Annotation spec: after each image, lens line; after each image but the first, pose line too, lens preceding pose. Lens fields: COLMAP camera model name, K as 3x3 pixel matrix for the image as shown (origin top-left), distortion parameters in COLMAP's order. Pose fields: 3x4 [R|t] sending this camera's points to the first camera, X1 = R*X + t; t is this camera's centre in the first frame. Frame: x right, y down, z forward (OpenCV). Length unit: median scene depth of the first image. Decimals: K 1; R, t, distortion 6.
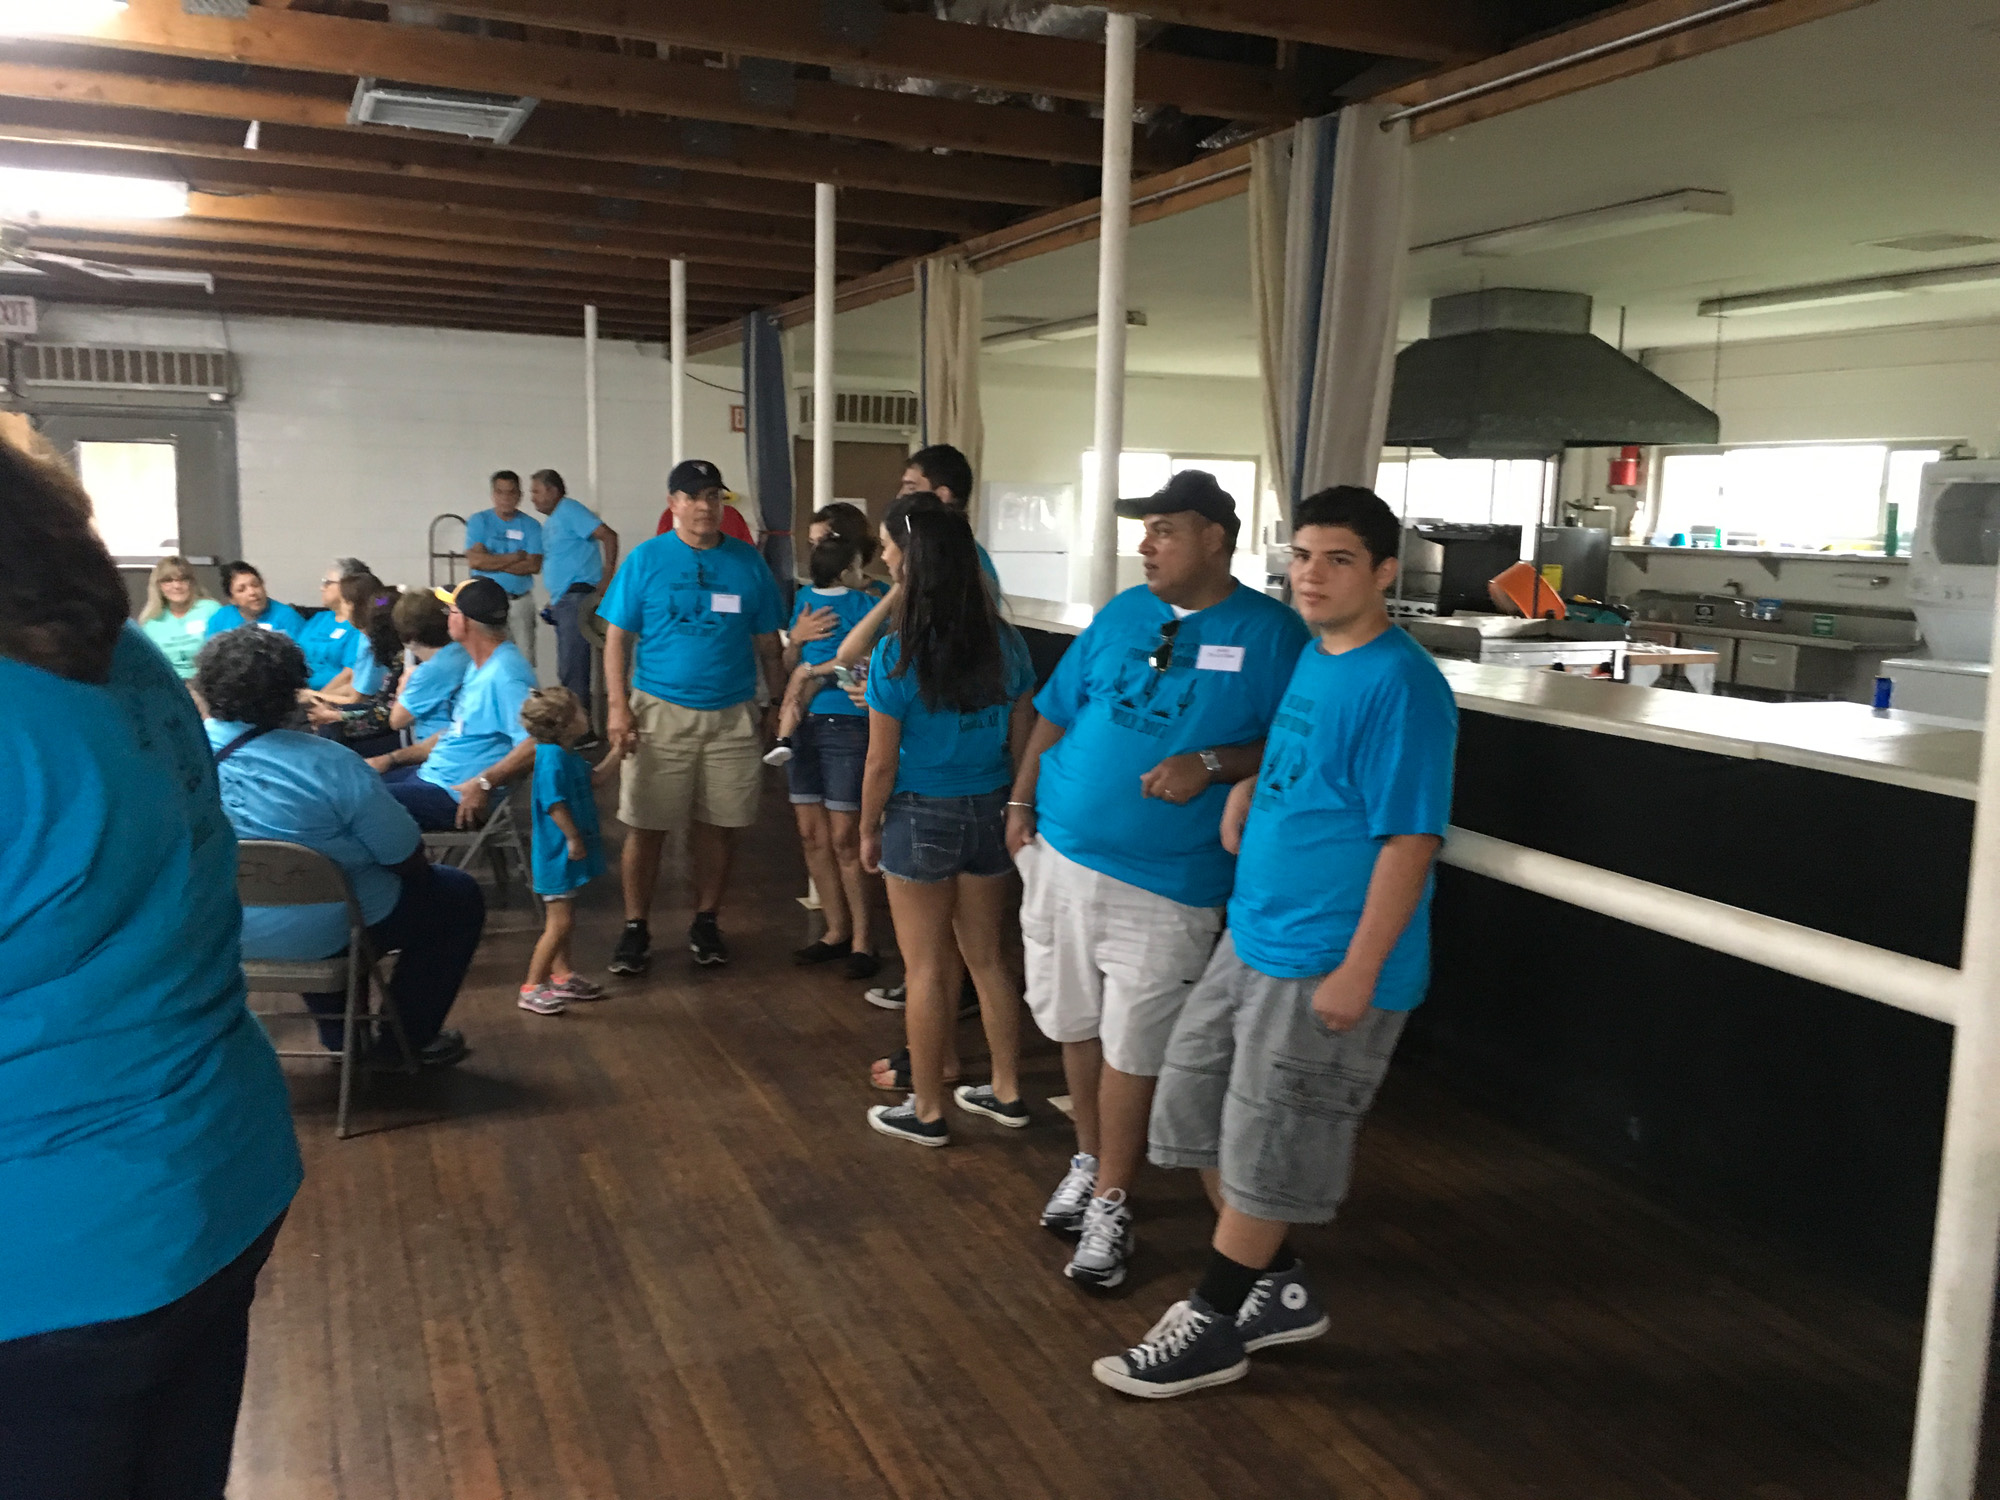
lens RADIAL K [[1734.9, 0, 1006.1], [0, 1734.9, 730.4], [0, 0, 1]] dist [0.093505, -0.119190]
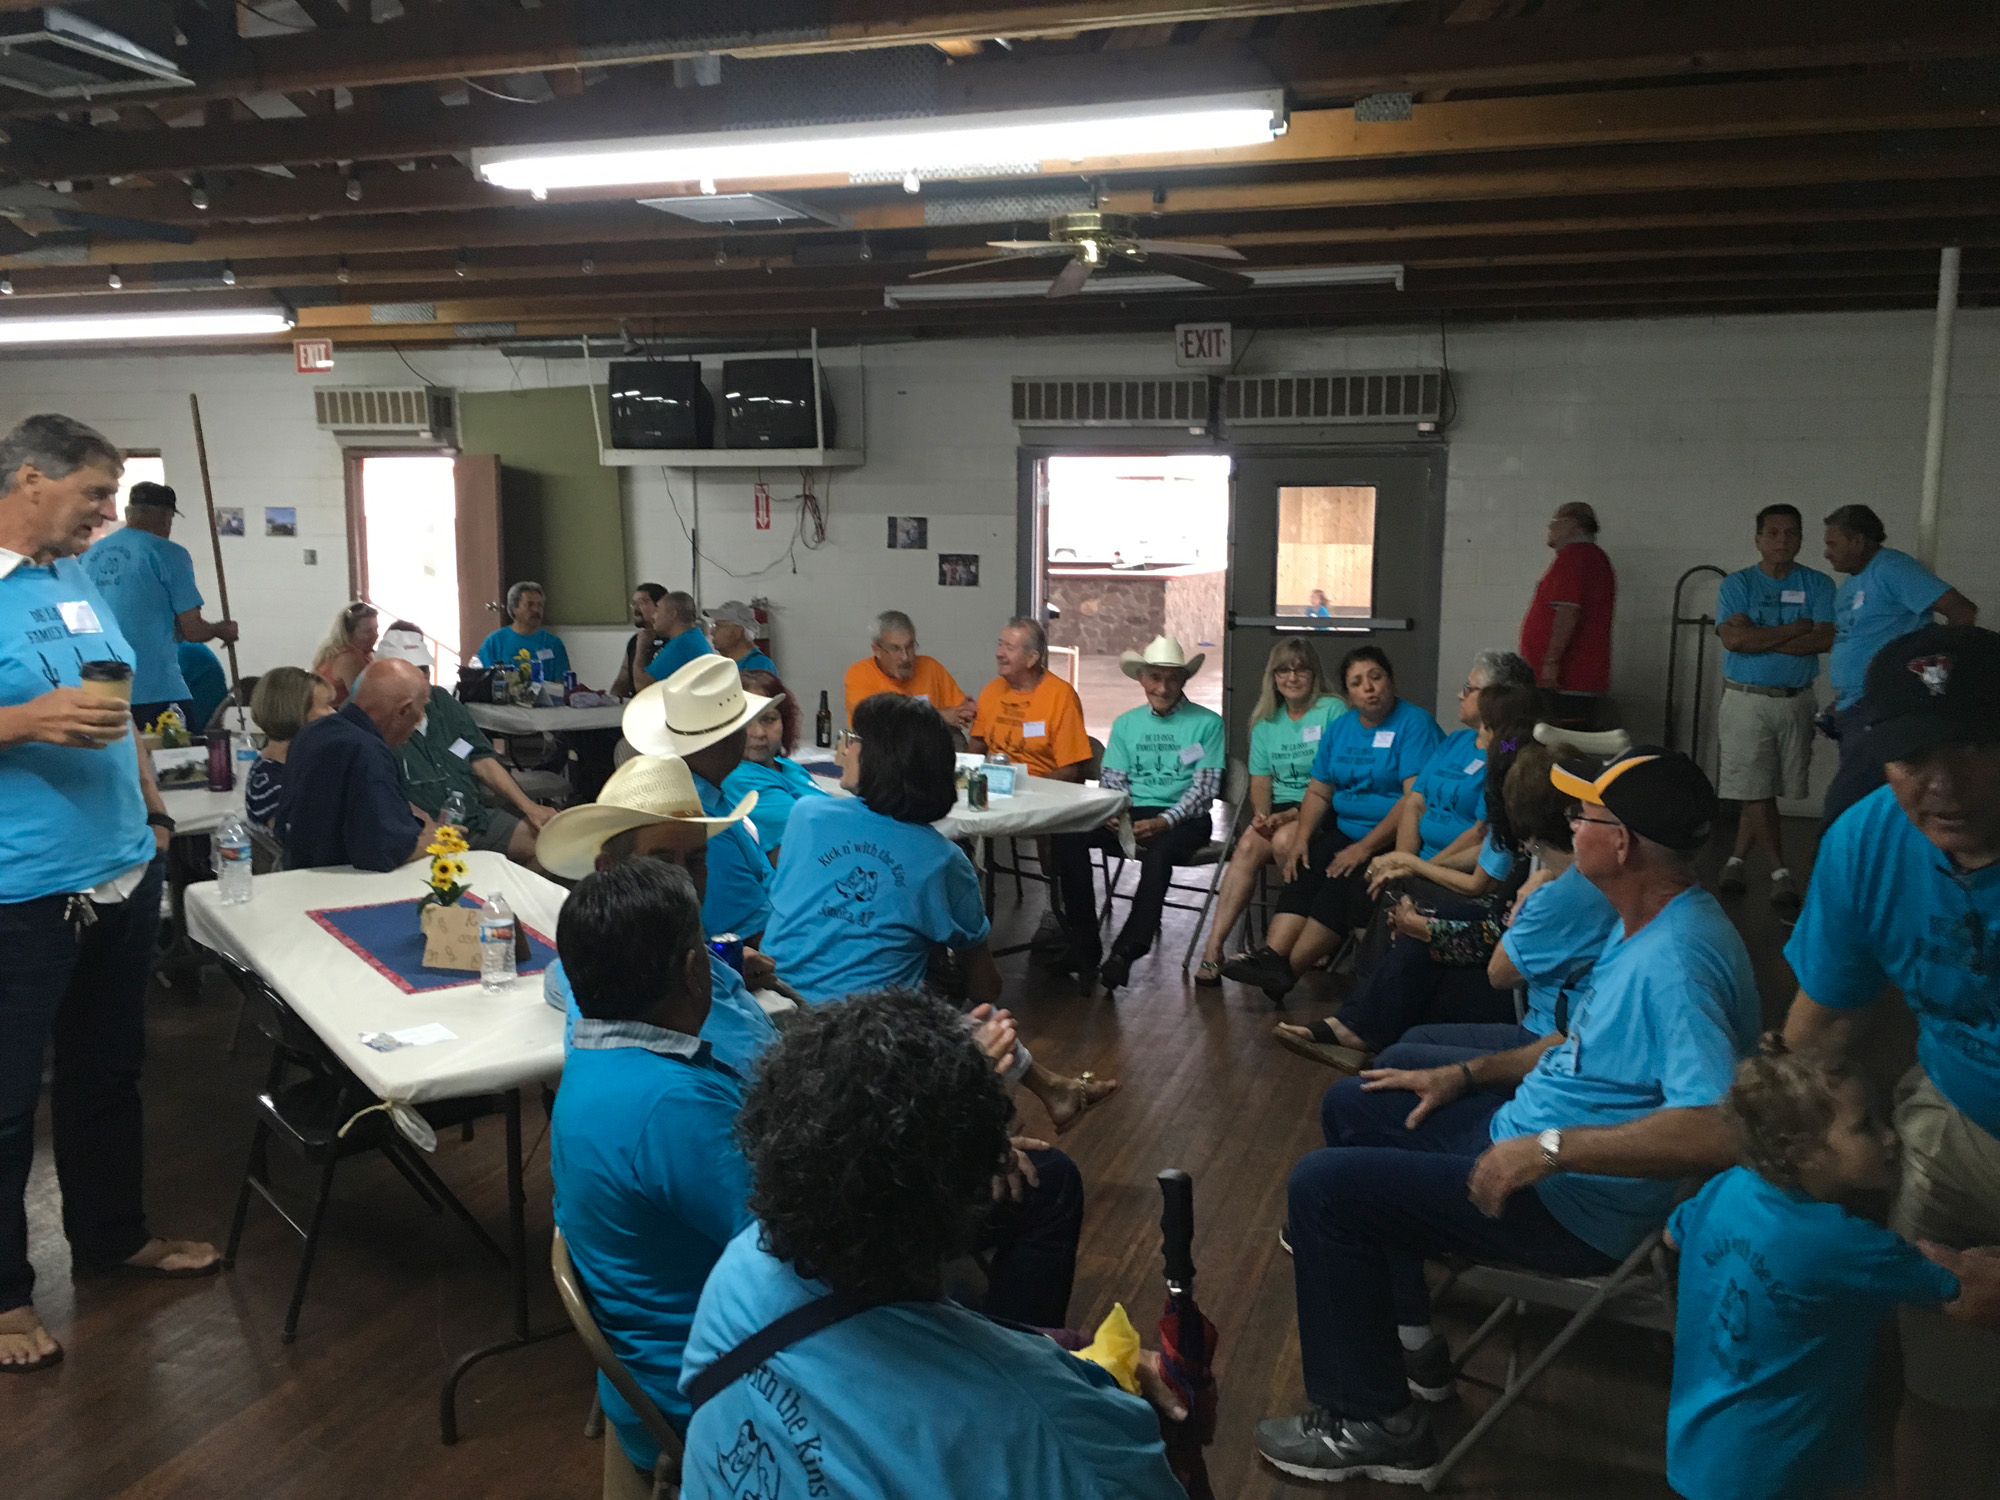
lens RADIAL K [[1734.9, 0, 954.6], [0, 1734.9, 761.0], [0, 0, 1]] dist [0.093505, -0.119190]
pose [[0.745871, 0.077600, -0.661555, -0.062807], [-0.077352, 0.996562, 0.029685, -0.043455], [0.661584, 0.029031, 0.749309, 0.261536]]
